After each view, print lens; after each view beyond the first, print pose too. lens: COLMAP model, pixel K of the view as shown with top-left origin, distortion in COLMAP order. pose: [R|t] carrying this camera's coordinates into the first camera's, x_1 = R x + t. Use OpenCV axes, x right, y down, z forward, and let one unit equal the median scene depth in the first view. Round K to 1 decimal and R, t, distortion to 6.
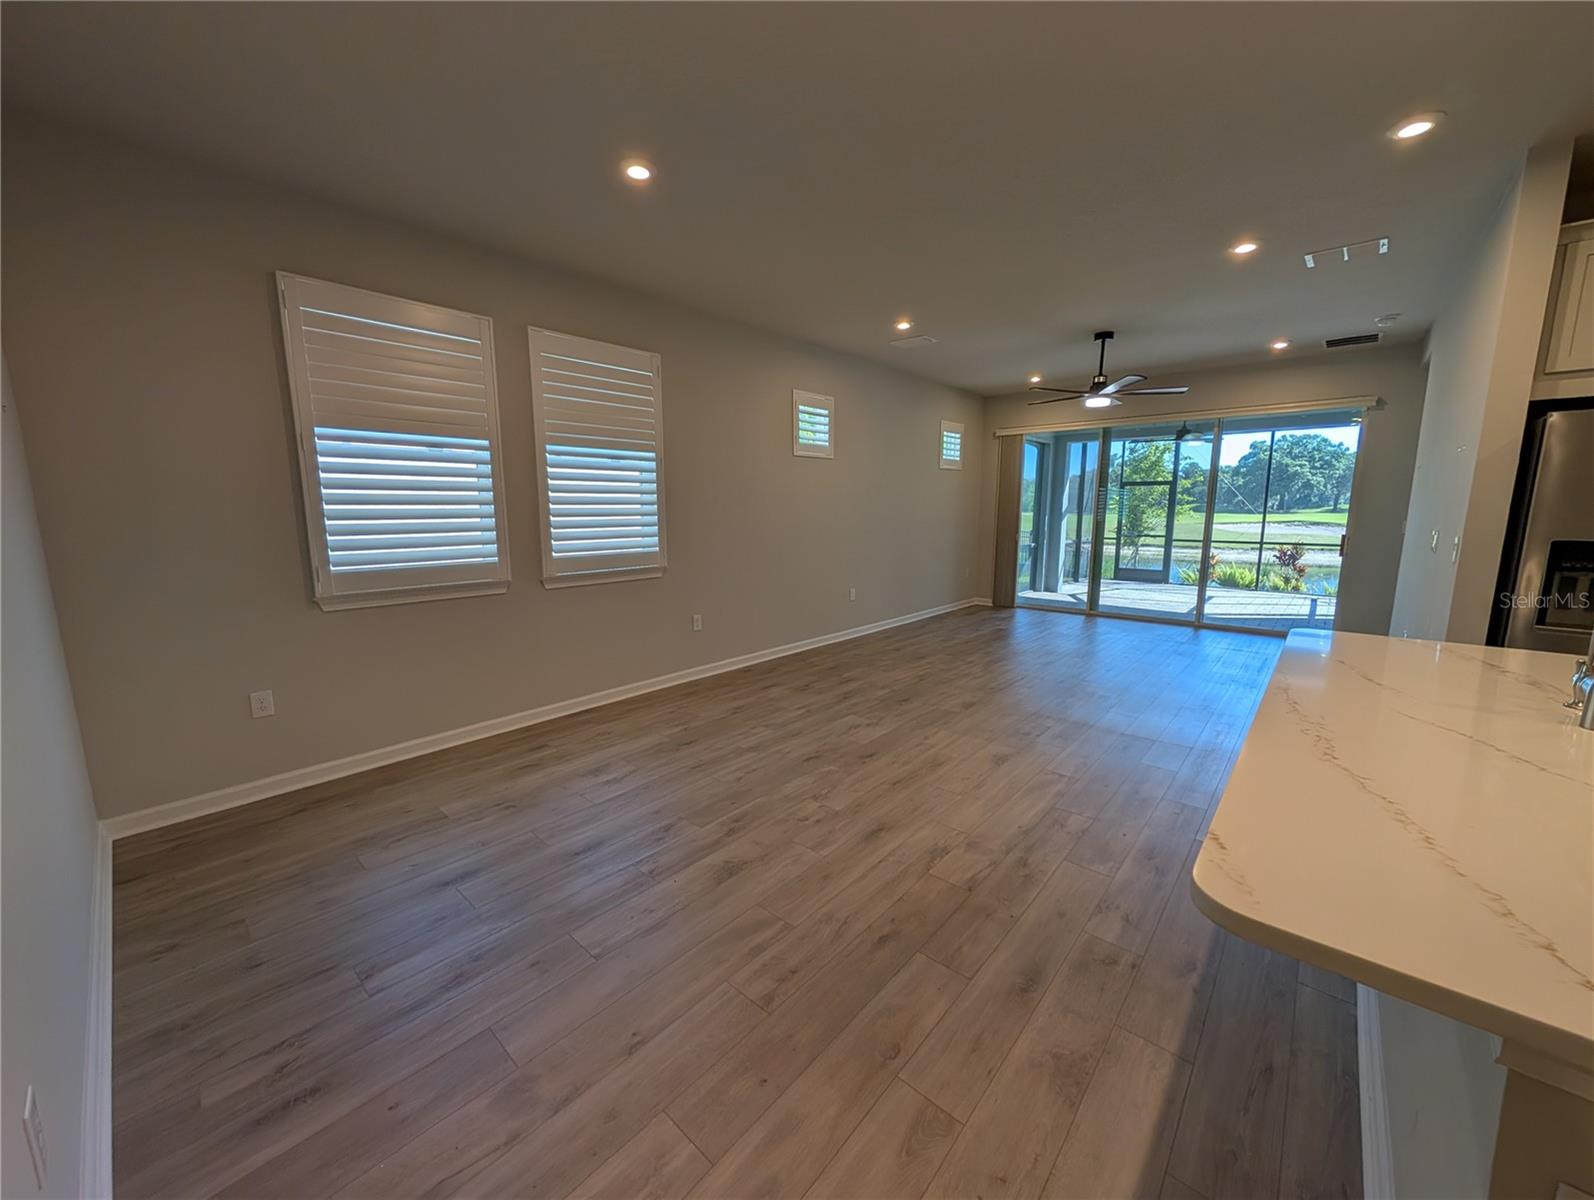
lens RADIAL K [[604.9, 0, 795.5], [0, 604.9, 599.7], [0, 0, 1]] dist [0.002121, -0.000184]
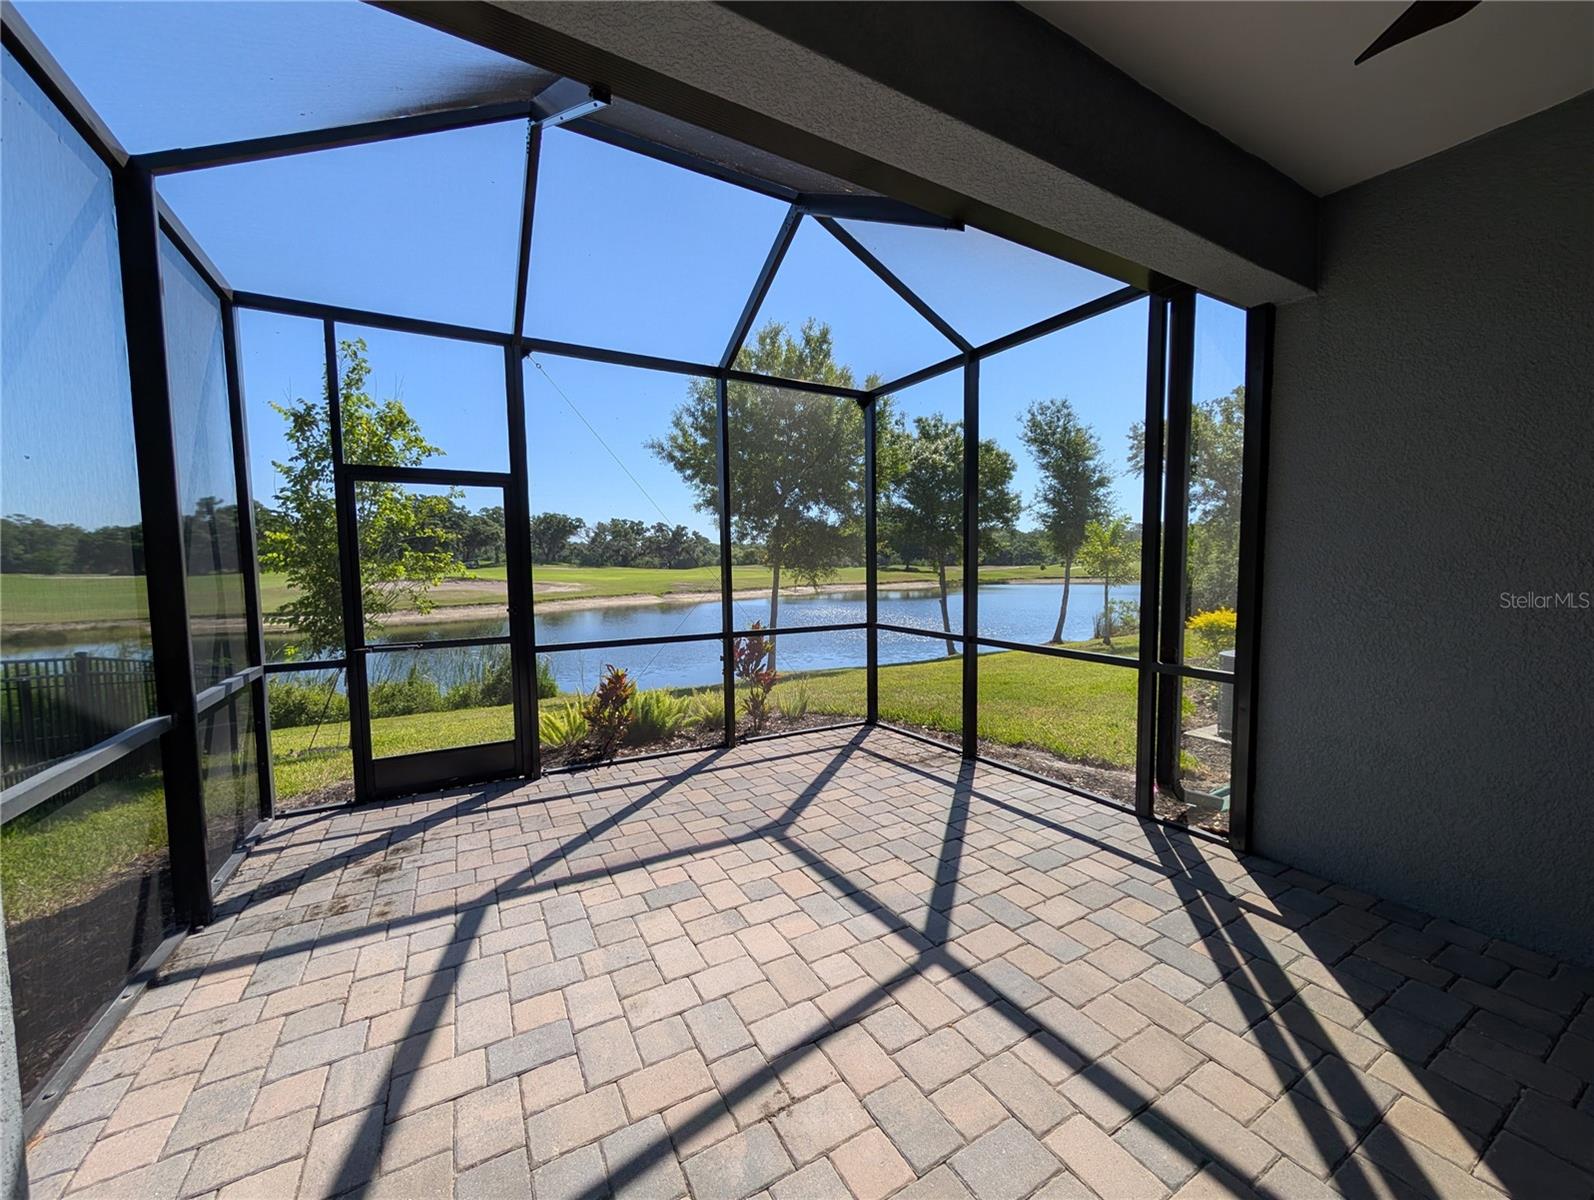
lens RADIAL K [[604.9, 0, 795.5], [0, 604.9, 599.7], [0, 0, 1]] dist [0.002121, -0.000184]
pose [[0.324584, -0.061817, 0.943835, 0.729947], [0.149348, 0.988694, 0.013395, -0.240512], [-0.933992, 0.136612, 0.330147, 1.636532]]
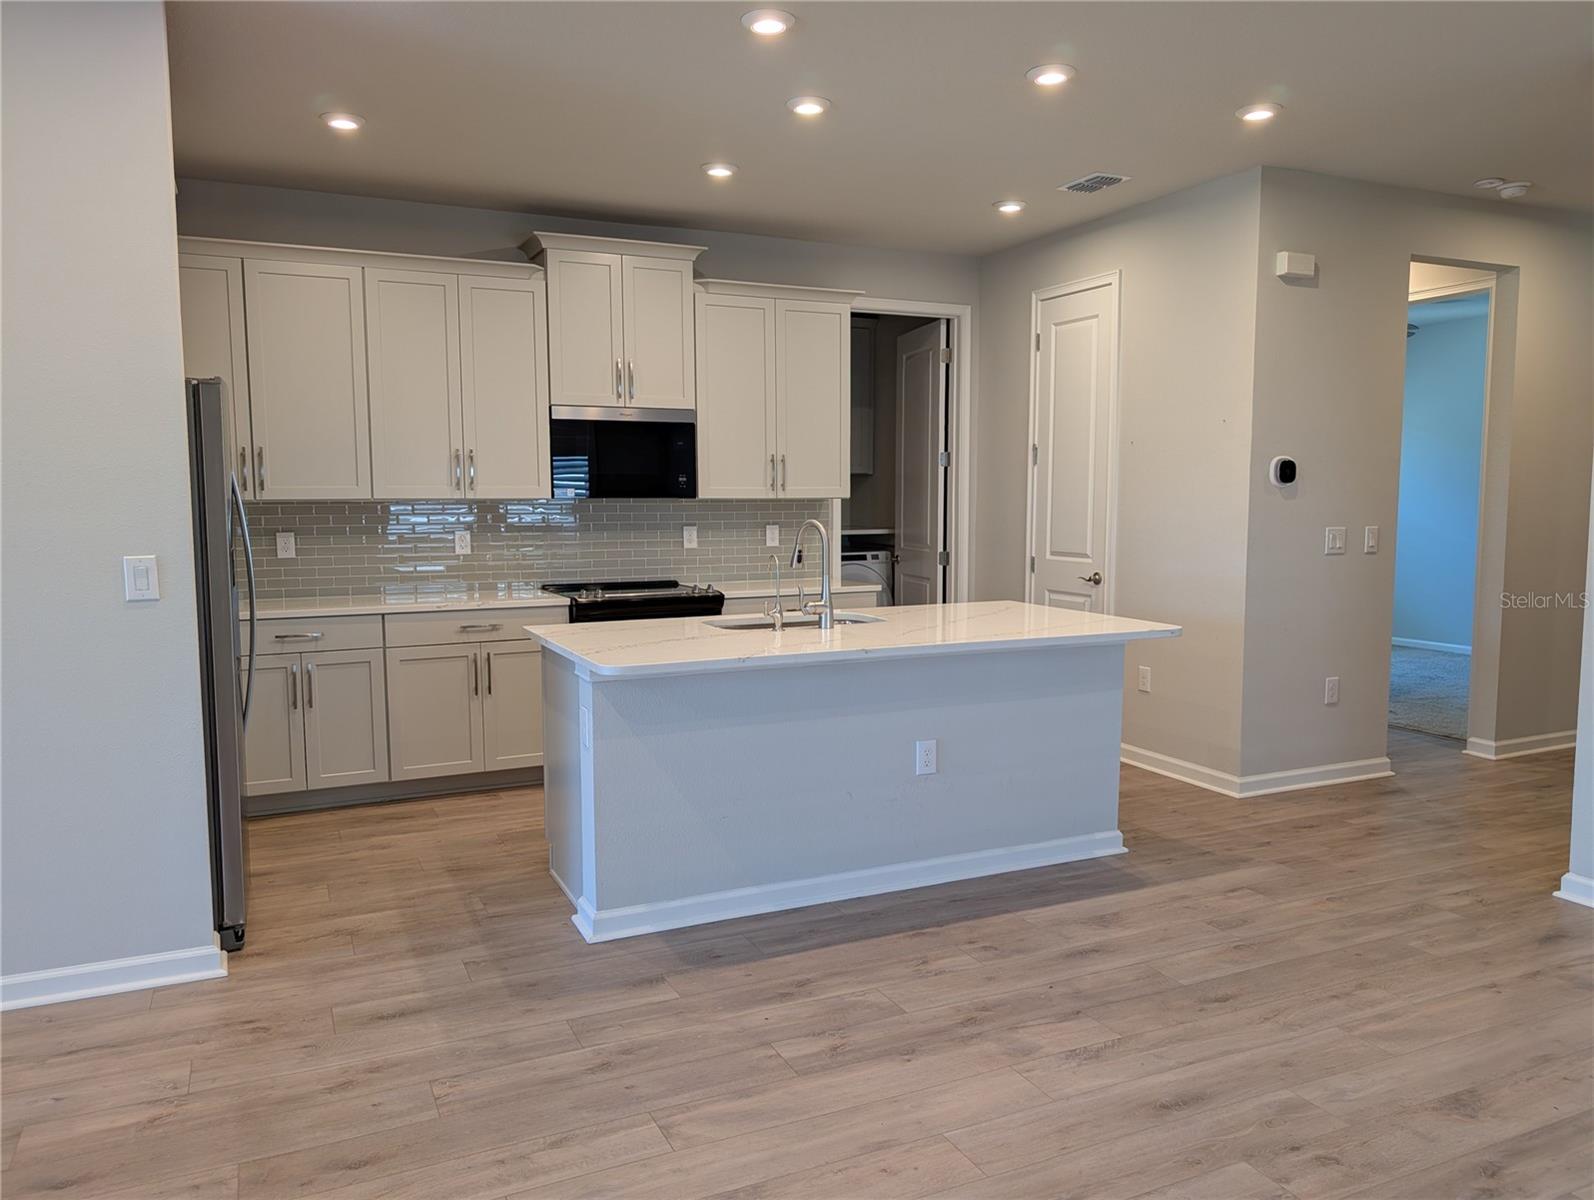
lens RADIAL K [[1148.2, 0, 799.7], [0, 1148.2, 604.3], [0, 0, 1]] dist [0.037437, -0.039696]
pose [[-0.919386, -0.031932, 0.392059, 0.024873], [0.065738, 0.970210, 0.233178, -0.144102], [-0.387825, 0.240154, -0.889898, 0.908167]]
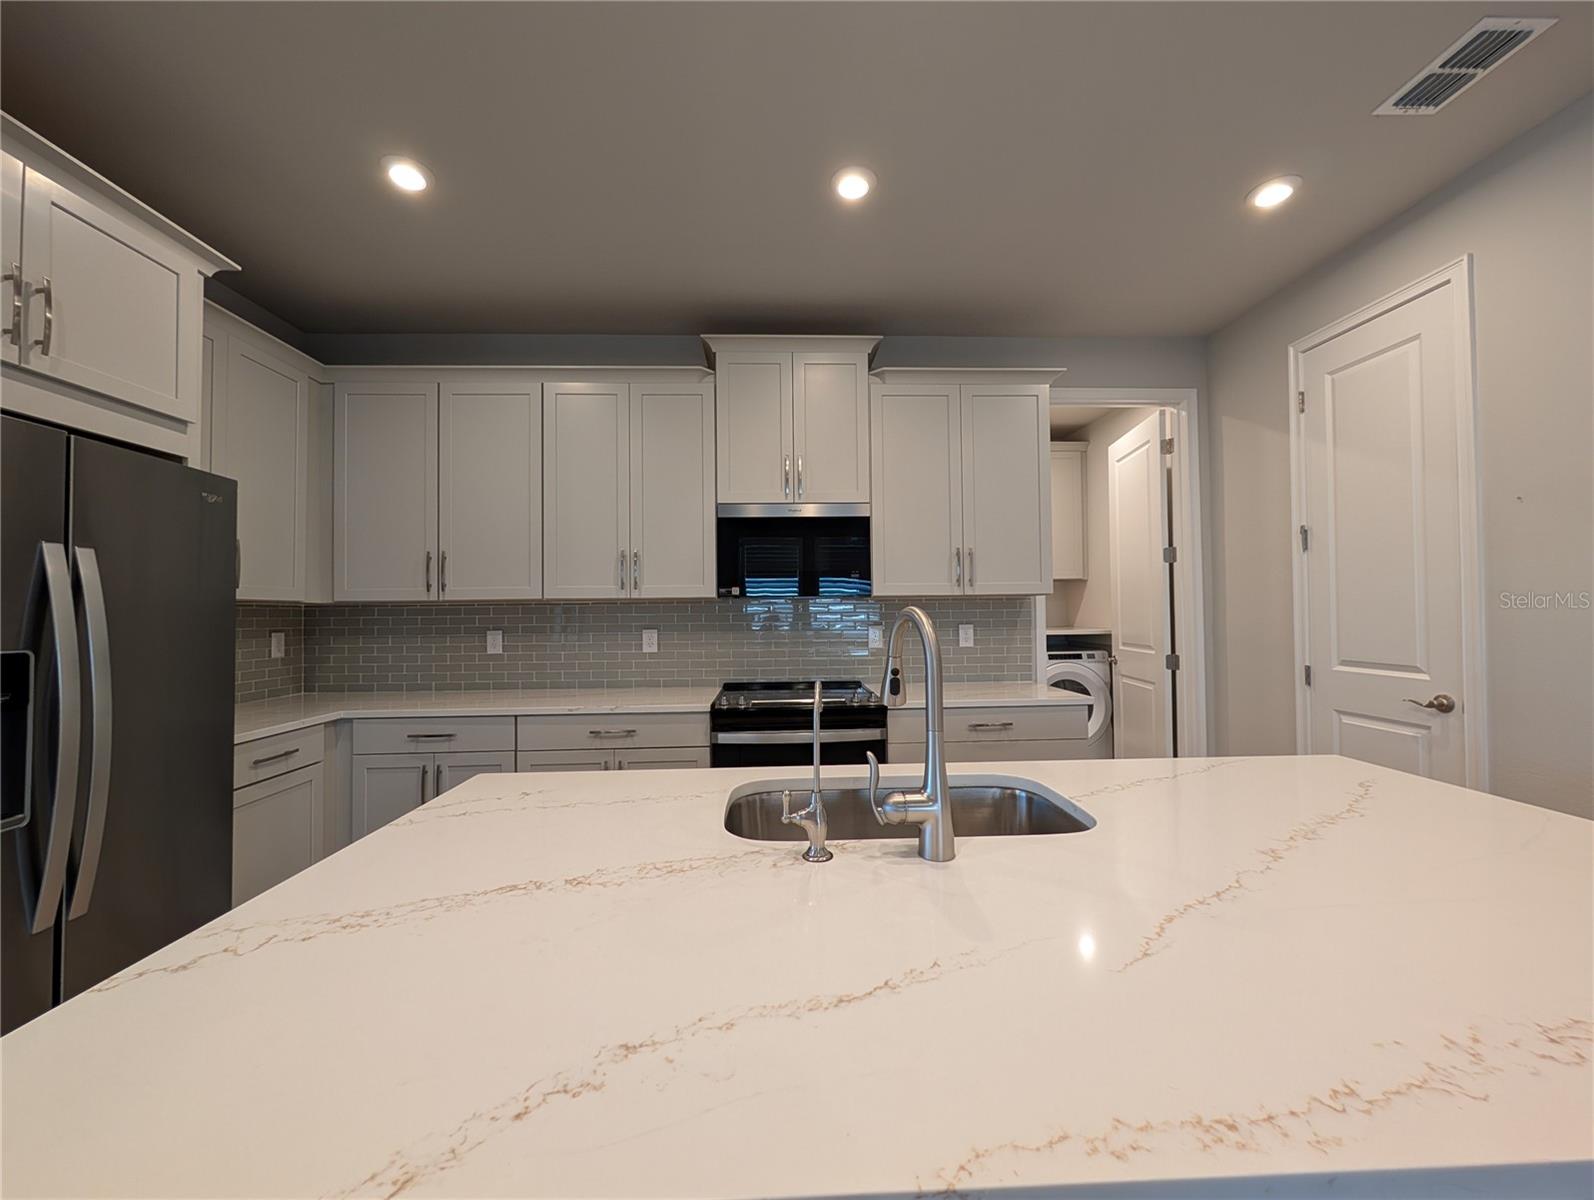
lens RADIAL K [[604.9, 0, 795.5], [0, 604.9, 599.7], [0, 0, 1]] dist [0.002121, -0.000184]
pose [[-0.693642, 0.025475, 0.719869, 0.205836], [0.122710, 0.988945, 0.083242, -0.043271], [-0.709790, 0.146076, -0.689100, 0.368992]]
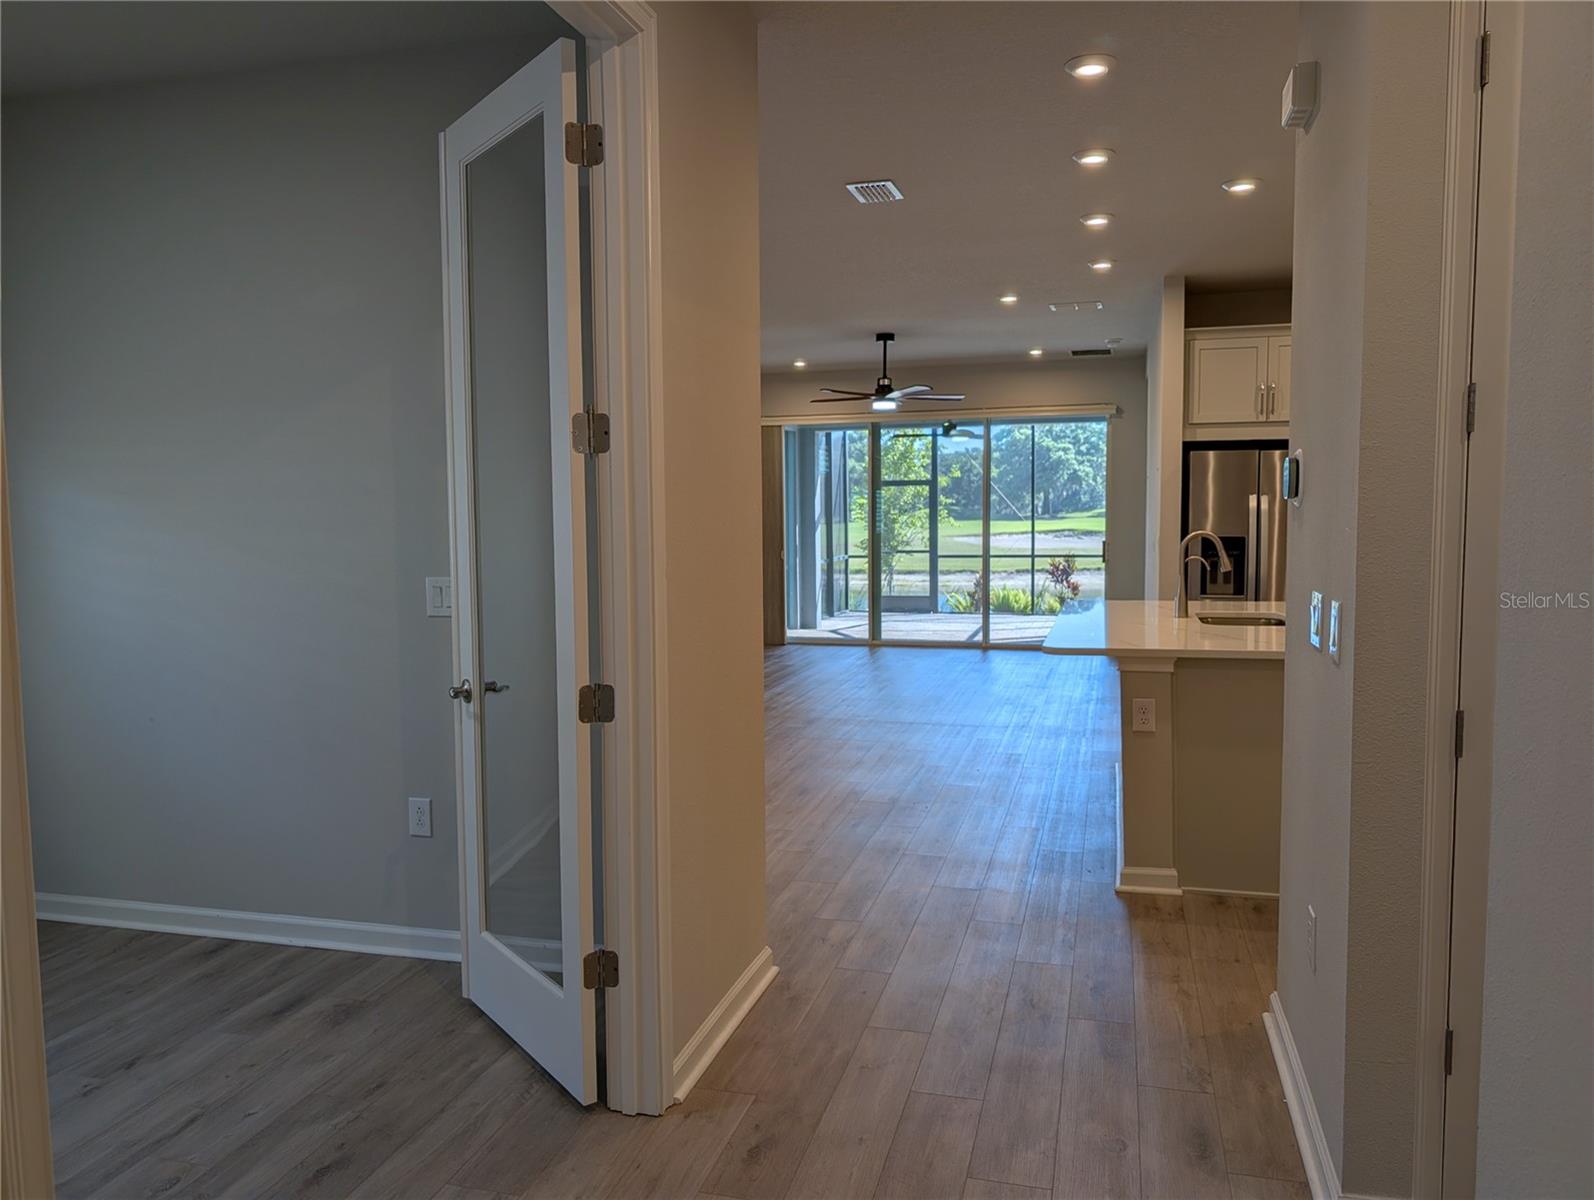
lens RADIAL K [[1149.4, 0, 790.6], [0, 1149.4, 602.0], [0, 0, 1]] dist [0.035292, -0.033840]
pose [[0.899335, -0.042576, 0.435183, -0.401148], [0.075491, 0.995422, -0.058621, 0.067952], [-0.430695, 0.085572, 0.898431, -0.490929]]
